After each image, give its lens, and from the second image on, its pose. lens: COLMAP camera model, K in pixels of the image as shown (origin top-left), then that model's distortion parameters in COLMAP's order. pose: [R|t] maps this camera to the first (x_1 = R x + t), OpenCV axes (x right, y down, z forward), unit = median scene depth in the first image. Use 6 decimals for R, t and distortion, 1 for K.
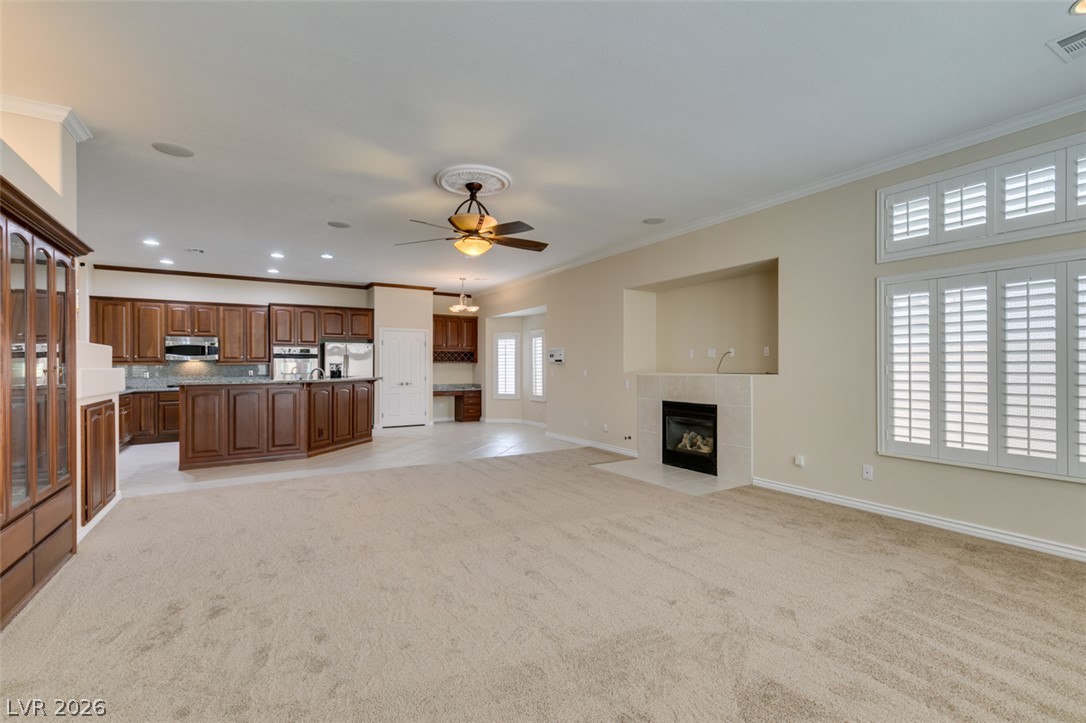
lens RADIAL K [[485.6, 0, 541.5], [0, 485.6, 365.0], [0, 0, 1]] dist [0.007525, -0.002010]
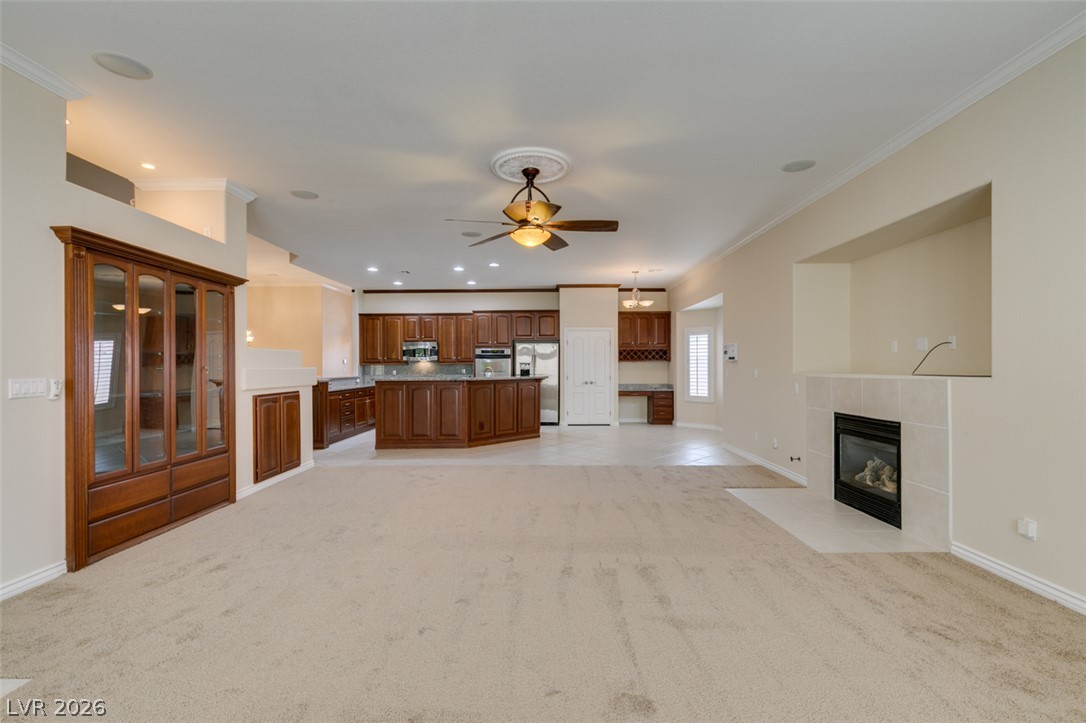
lens RADIAL K [[485.6, 0, 539.8], [0, 485.6, 363.5], [0, 0, 1]] dist [0.007525, -0.002010]
pose [[0.849133, -0.004523, -0.528160, 0.197066], [0.004256, 0.999989, -0.001720, 0.000354], [0.528162, -0.000787, 0.849143, 0.116760]]
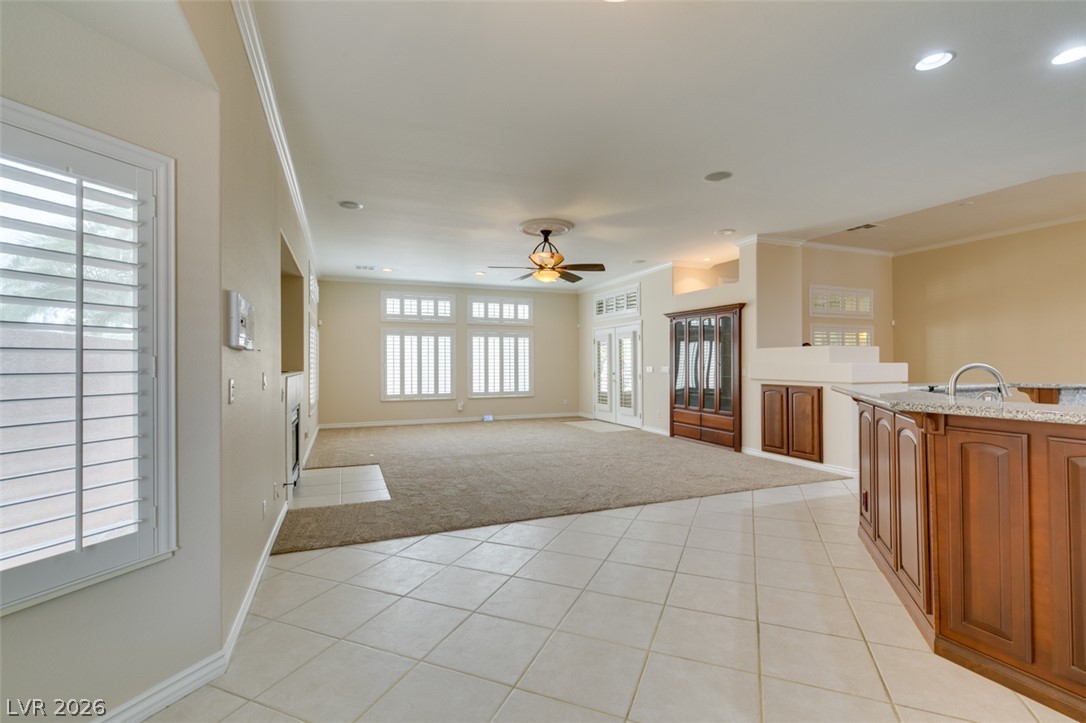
lens RADIAL K [[485.6, 0, 543.0], [0, 485.6, 358.8], [0, 0, 1]] dist [0.007525, -0.002010]
pose [[-0.987497, 0.006710, 0.157495, -0.185630], [0.004601, 0.999895, -0.013752, 0.005053], [-0.157570, -0.012855, -0.987424, 1.263401]]
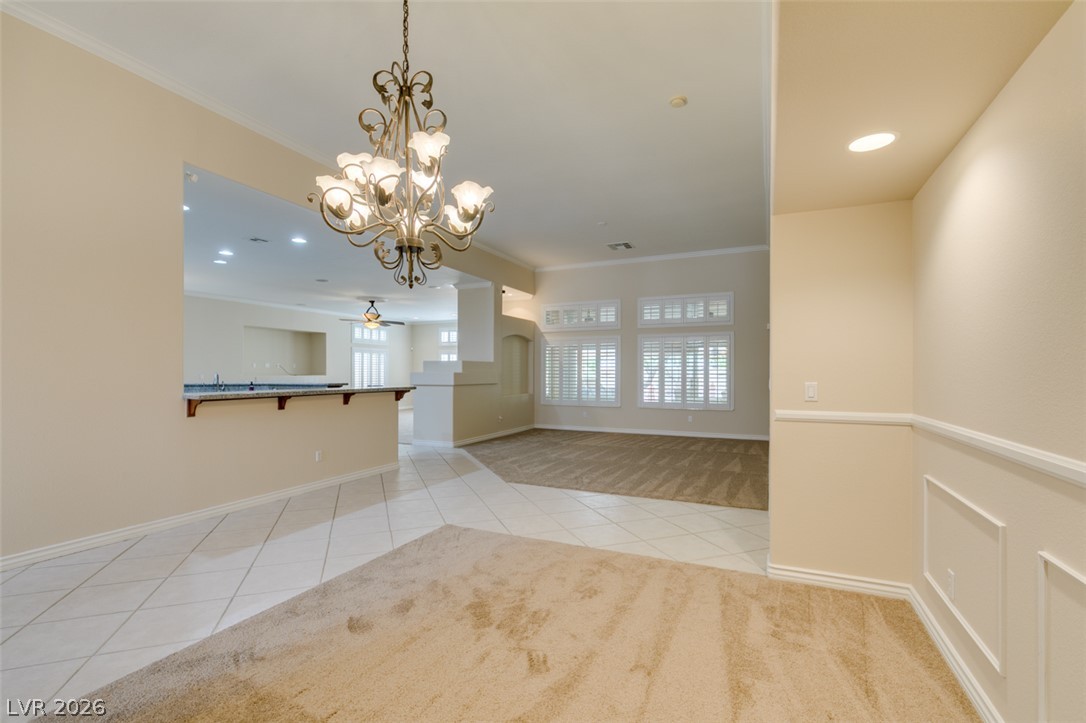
lens RADIAL K [[485.6, 0, 543.4], [0, 485.6, 373.6], [0, 0, 1]] dist [0.007525, -0.002010]
pose [[-0.562302, 0.000792, 0.826932, -1.479810], [-0.001464, 0.999997, -0.001953, 0.008187], [-0.826931, -0.002309, -0.562299, 0.910286]]
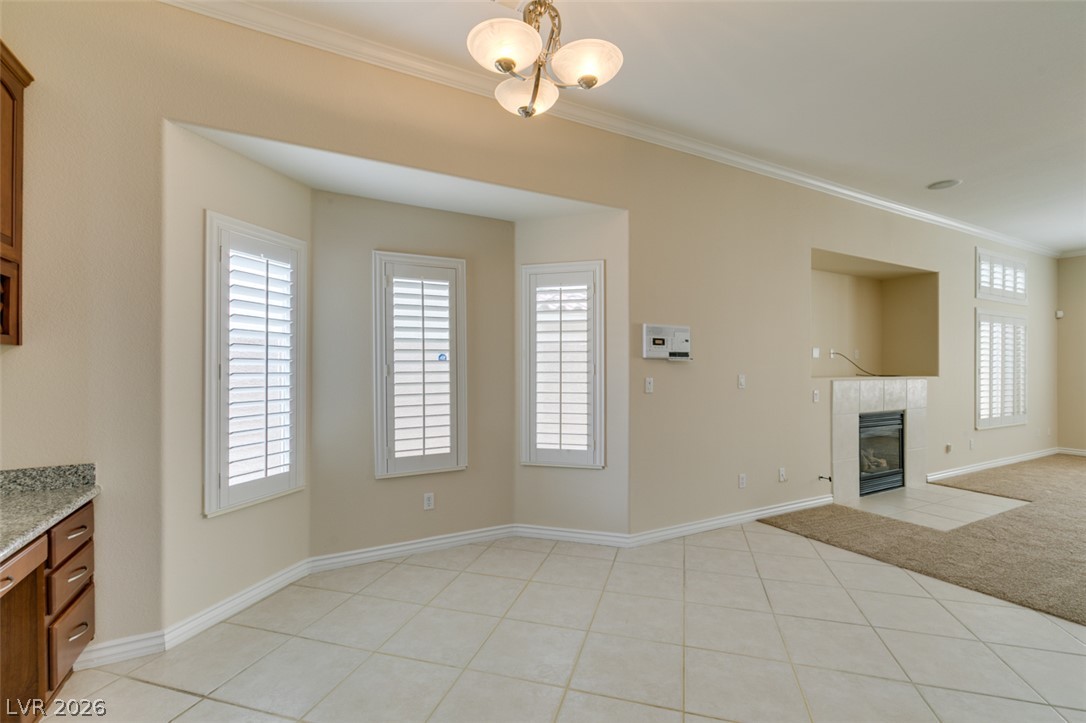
lens RADIAL K [[485.6, 0, 538.5], [0, 485.6, 365.5], [0, 0, 1]] dist [0.007525, -0.002010]
pose [[0.046642, 0.003761, 0.998905, -0.404720], [-0.006177, 0.999975, -0.003477, 0.003240], [-0.998893, -0.006008, 0.046664, 1.109047]]
